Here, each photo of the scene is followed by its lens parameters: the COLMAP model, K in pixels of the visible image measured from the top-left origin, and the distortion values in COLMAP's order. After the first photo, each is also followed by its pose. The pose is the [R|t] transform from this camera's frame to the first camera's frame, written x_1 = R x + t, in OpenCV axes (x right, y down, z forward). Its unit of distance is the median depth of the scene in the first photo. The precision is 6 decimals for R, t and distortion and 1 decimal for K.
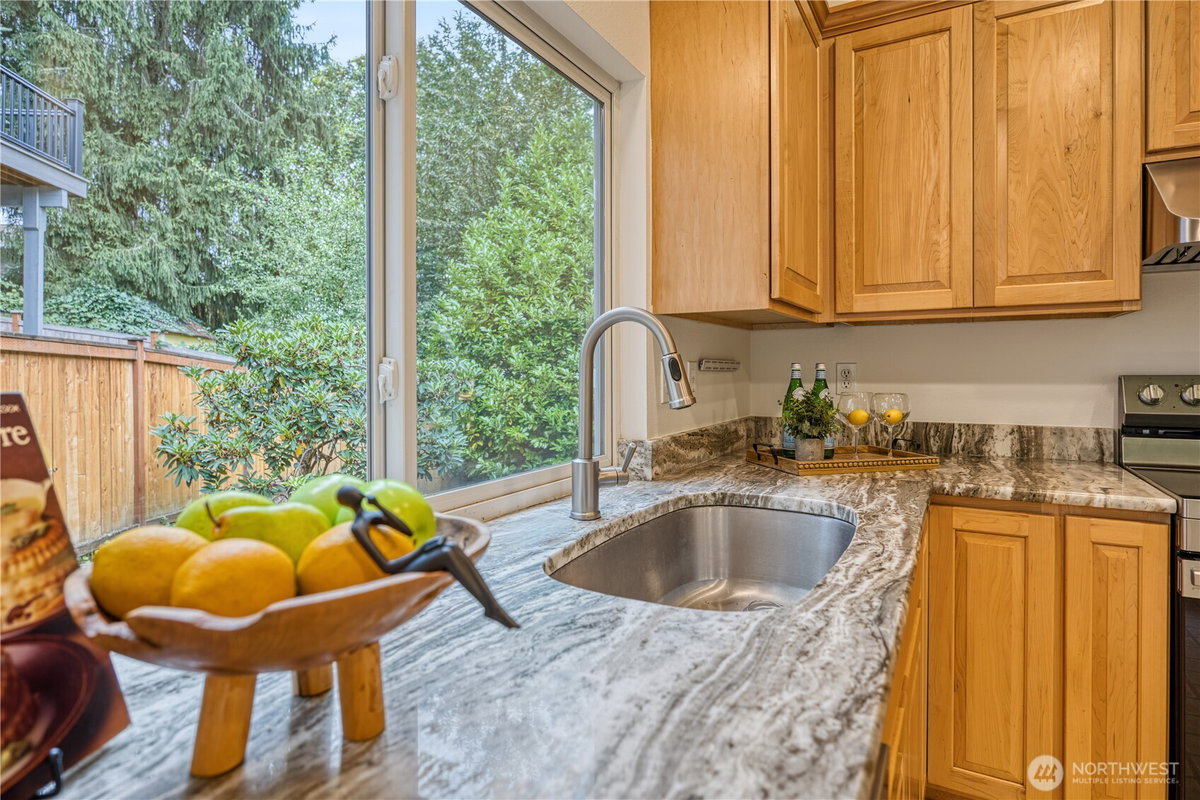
lens RADIAL K [[656.0, 0, 591.1], [0, 656.0, 377.5], [0, 0, 1]] dist [-0.003965, -0.001507]
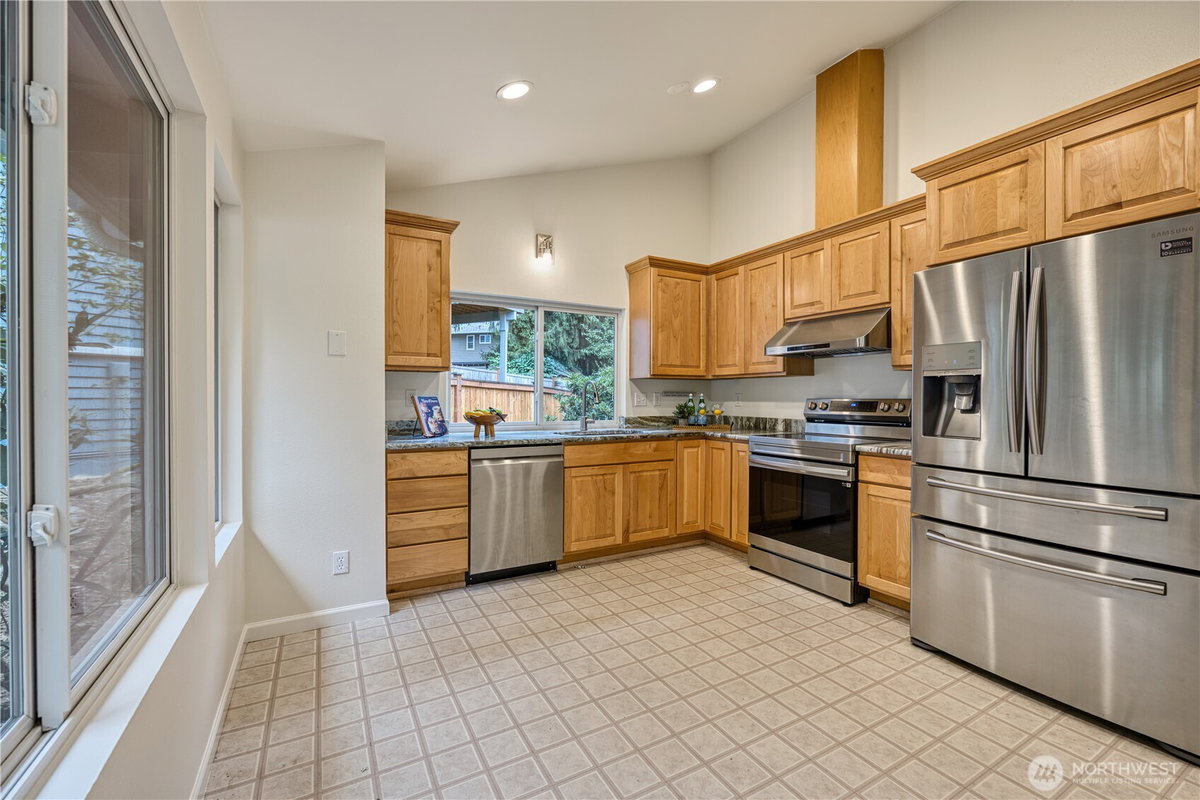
lens RADIAL K [[492.6, 0, 599.7], [0, 492.6, 399.6], [0, 0, 1]] dist [-0.004190, 0.000857]
pose [[0.862883, 0.007544, -0.505348, 1.053740], [-0.010781, 0.999936, -0.003481, 0.015198], [0.505289, 0.008452, 0.862909, -1.053655]]
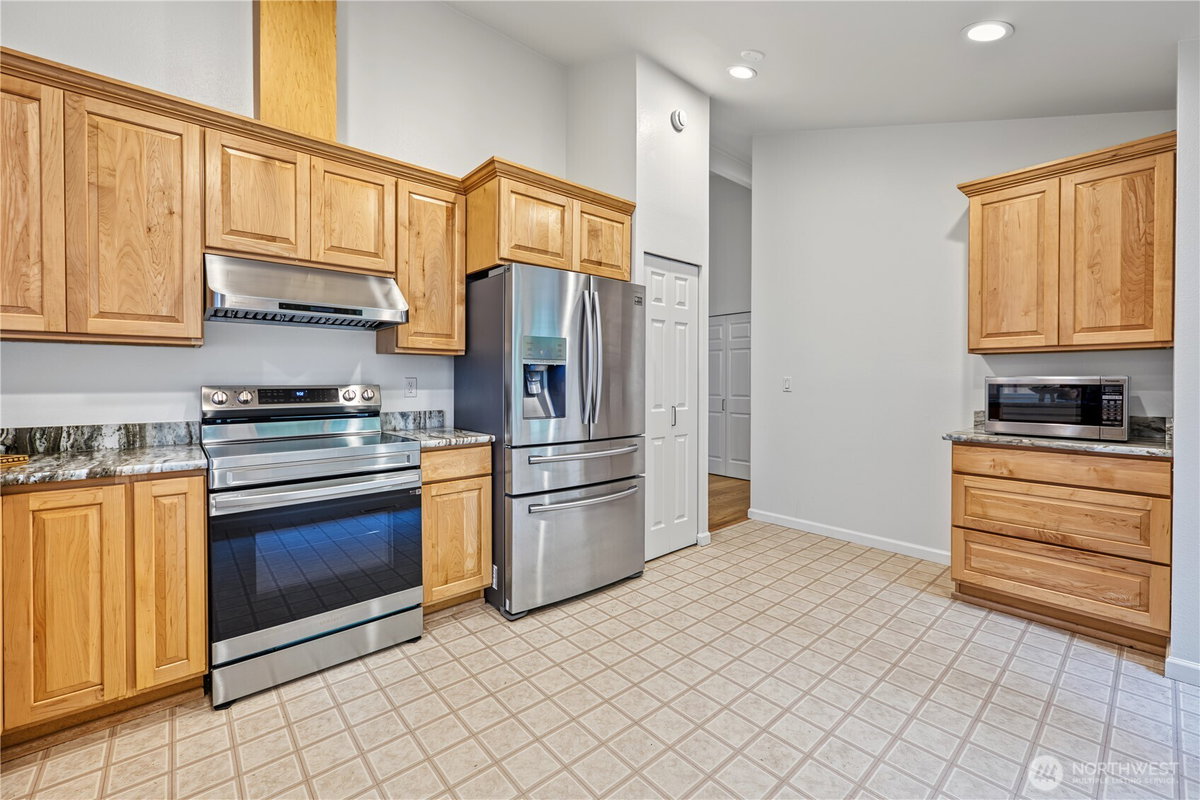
lens RADIAL K [[492.6, 0, 613.7], [0, 492.6, 385.8], [0, 0, 1]] dist [-0.004190, 0.000857]
pose [[0.319791, -0.005793, 0.947470, 0.024876], [0.008616, 0.999958, 0.003206, 0.001254], [-0.947449, 0.007138, 0.319828, -0.280985]]
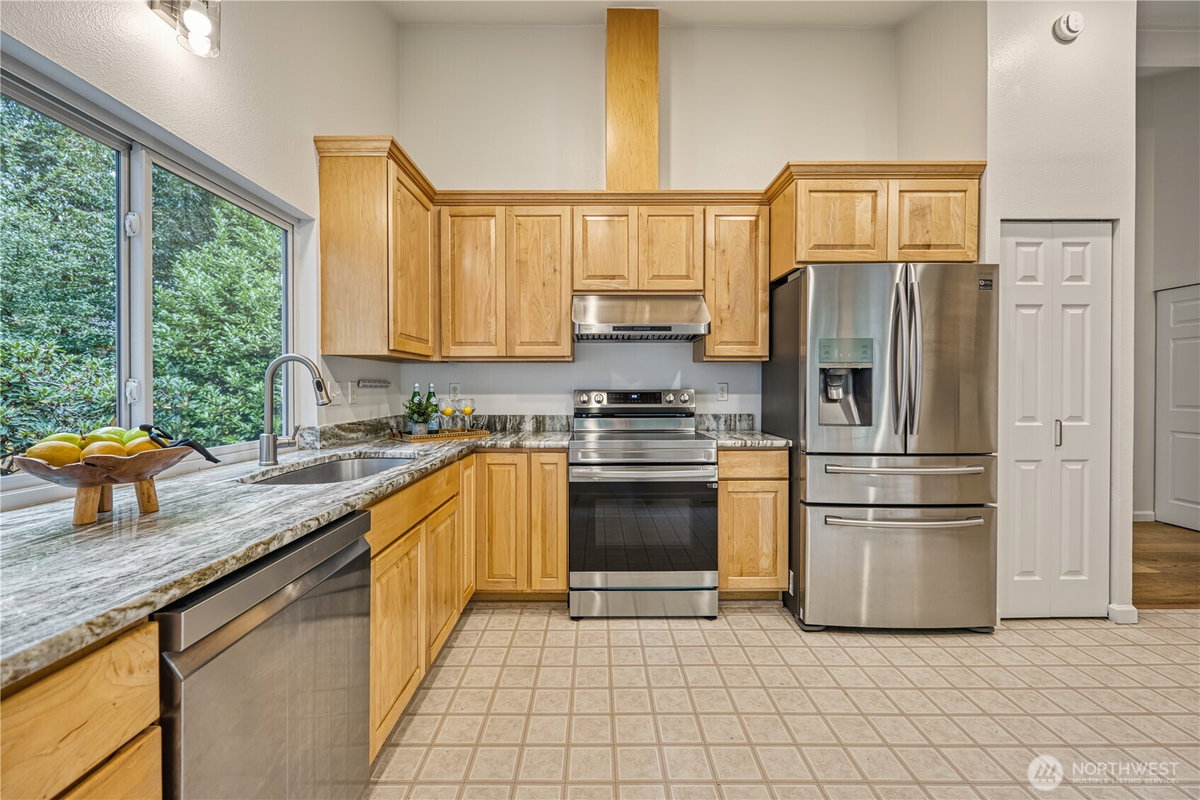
lens RADIAL K [[492.6, 0, 597.8], [0, 492.6, 392.2], [0, 0, 1]] dist [-0.004190, 0.000857]
pose [[0.866954, -0.002216, 0.498384, 0.067496], [0.003414, 0.999993, -0.001493, 0.006917], [-0.498377, 0.002996, 0.866955, -0.434300]]
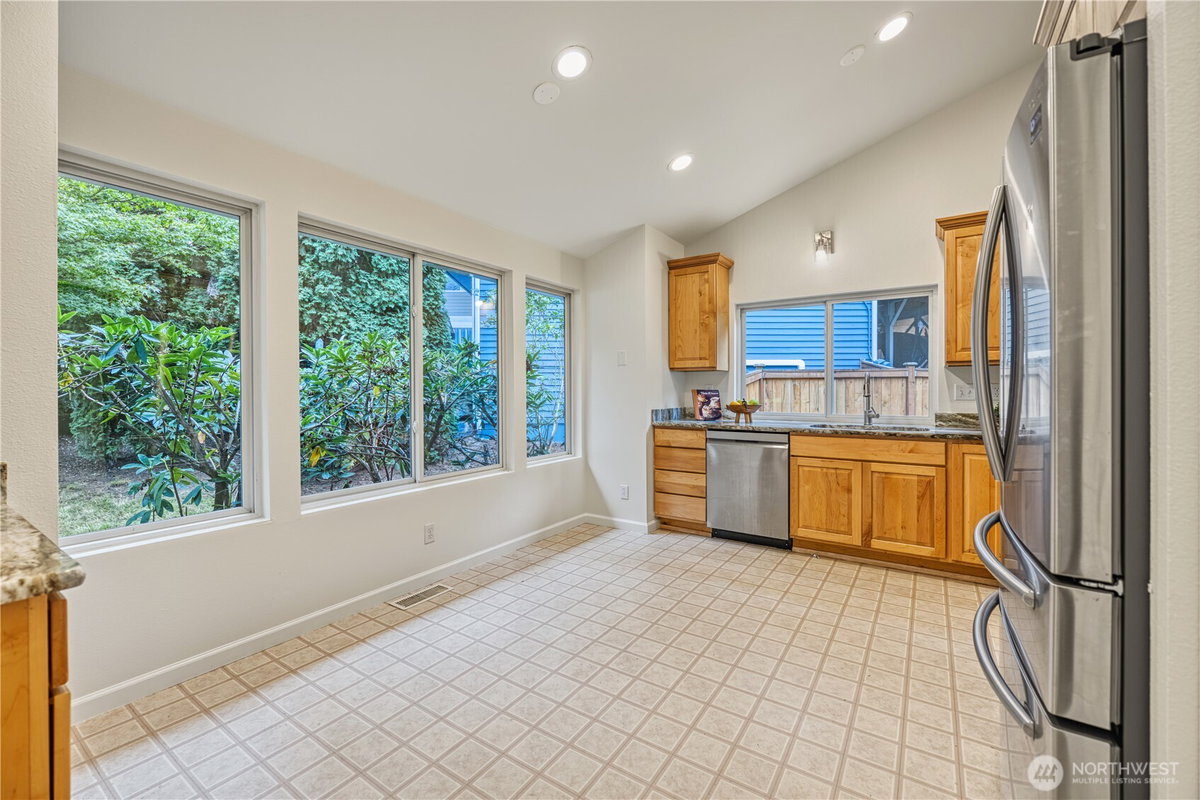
lens RADIAL K [[492.6, 0, 601.9], [0, 492.6, 391.6], [0, 0, 1]] dist [-0.004190, 0.000857]
pose [[-0.057675, 0.005857, -0.998318, 1.925798], [-0.007411, 0.999953, 0.006295, 0.002621], [0.998308, 0.007761, -0.057628, -0.261307]]
